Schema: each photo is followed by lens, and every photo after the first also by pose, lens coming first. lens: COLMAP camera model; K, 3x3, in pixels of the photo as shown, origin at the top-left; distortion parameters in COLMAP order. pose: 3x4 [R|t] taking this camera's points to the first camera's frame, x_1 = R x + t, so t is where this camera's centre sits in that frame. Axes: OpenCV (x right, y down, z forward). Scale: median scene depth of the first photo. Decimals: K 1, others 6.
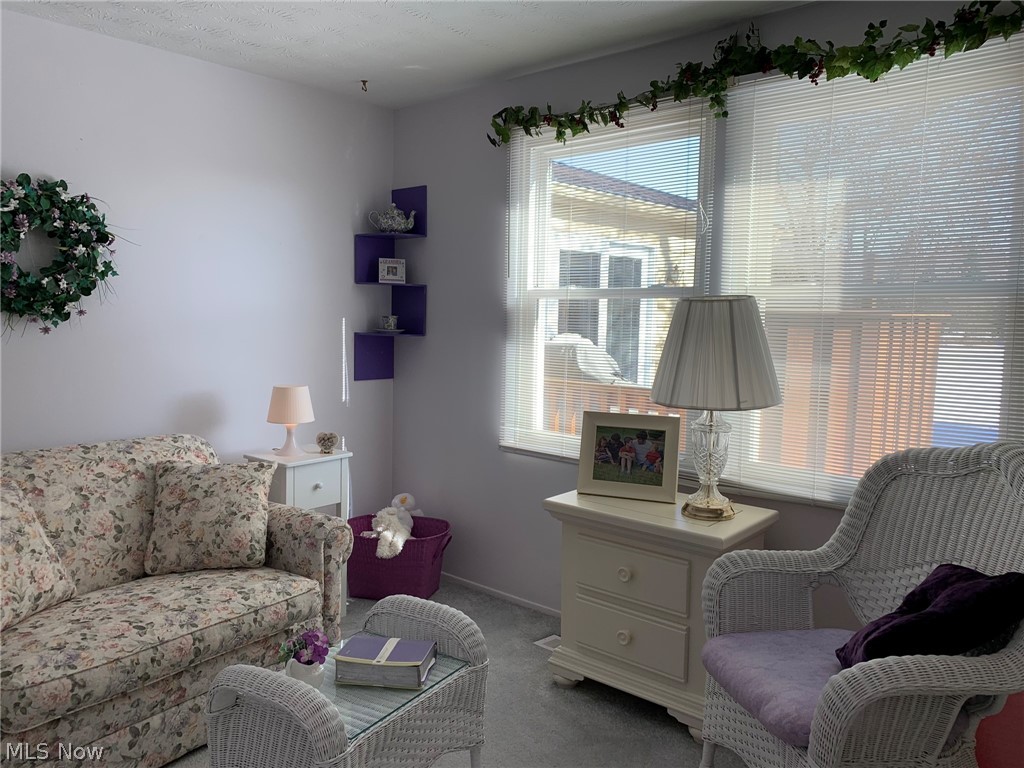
lens RADIAL K [[796.7, 0, 525.1], [0, 796.7, 376.8], [0, 0, 1]] dist [0.047686, -0.063775]
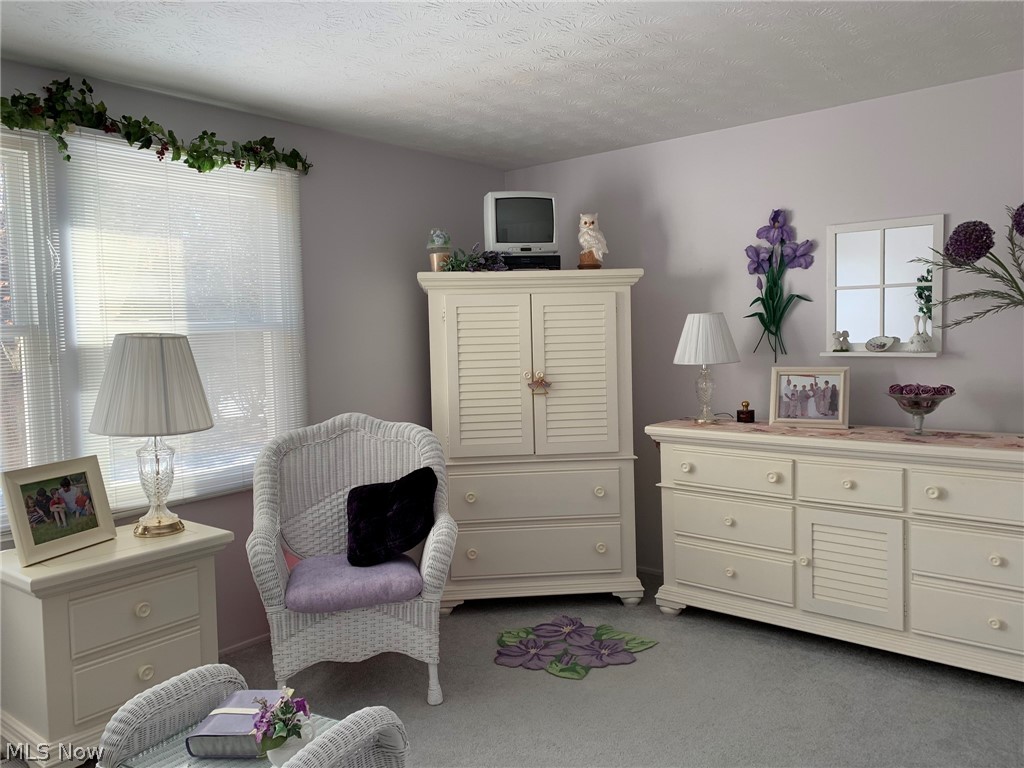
lens RADIAL K [[796.7, 0, 525.1], [0, 796.7, 376.8], [0, 0, 1]] dist [0.047686, -0.063775]
pose [[-0.058812, -0.071688, 0.995692, -0.837110], [0.107291, 0.991187, 0.077701, -0.067307], [-0.992487, 0.111399, -0.050603, 0.506838]]
